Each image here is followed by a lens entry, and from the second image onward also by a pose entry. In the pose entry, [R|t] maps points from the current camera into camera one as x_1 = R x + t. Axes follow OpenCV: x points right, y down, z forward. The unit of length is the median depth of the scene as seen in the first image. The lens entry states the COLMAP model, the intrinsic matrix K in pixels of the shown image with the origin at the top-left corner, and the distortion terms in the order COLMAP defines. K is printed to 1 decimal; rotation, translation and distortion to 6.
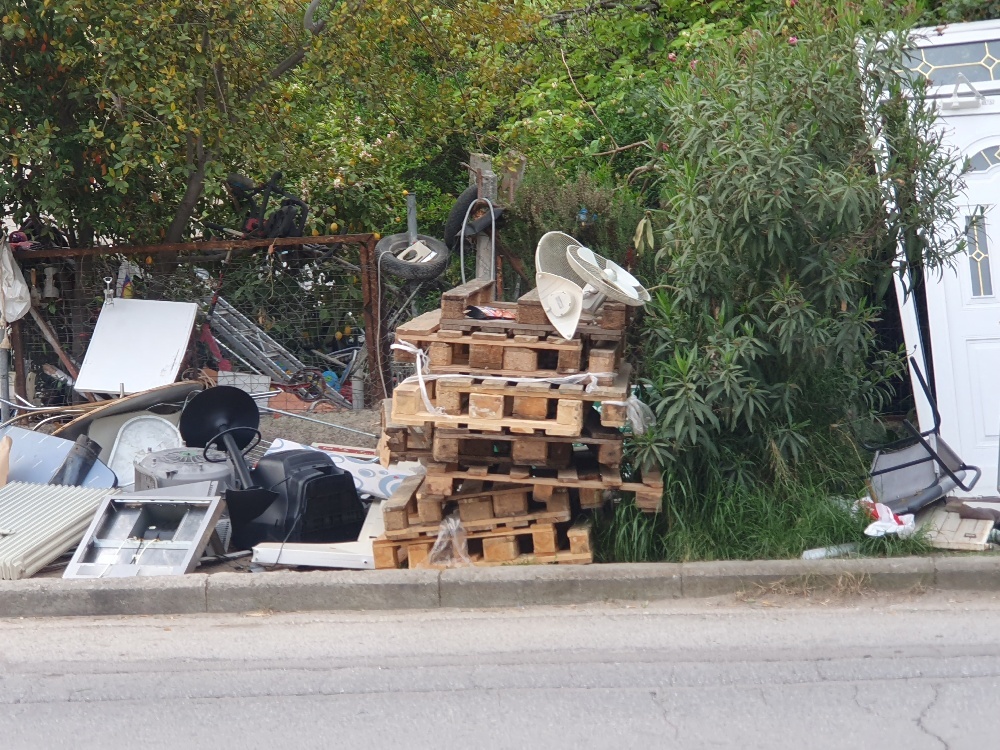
lens RADIAL K [[1514.9, 0, 500.0], [0, 1514.9, 375.0], [0, 0, 1]] dist [-0.005986, -0.012343]
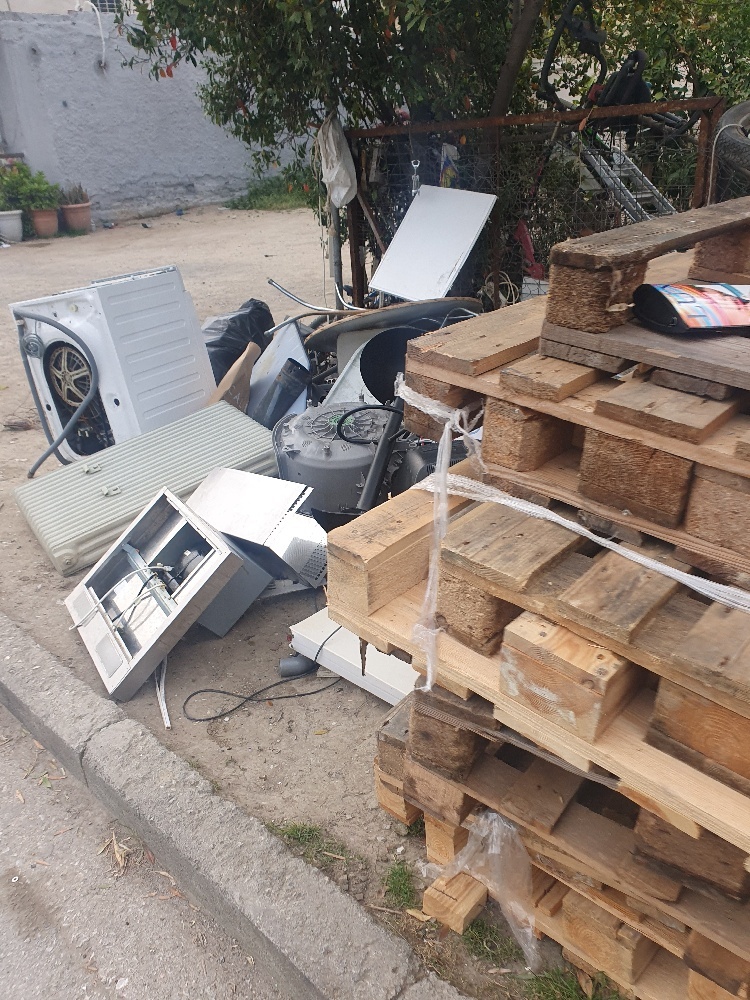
lens RADIAL K [[785.4, 0, 375.0], [0, 785.4, 500.0], [0, 0, 1]] dist [0.005761, 0.010375]
pose [[0.806737, 0.239690, -0.540115, 0.034766], [-0.038900, 0.933597, 0.356206, -0.061096], [0.589629, -0.266354, 0.762491, 0.837837]]
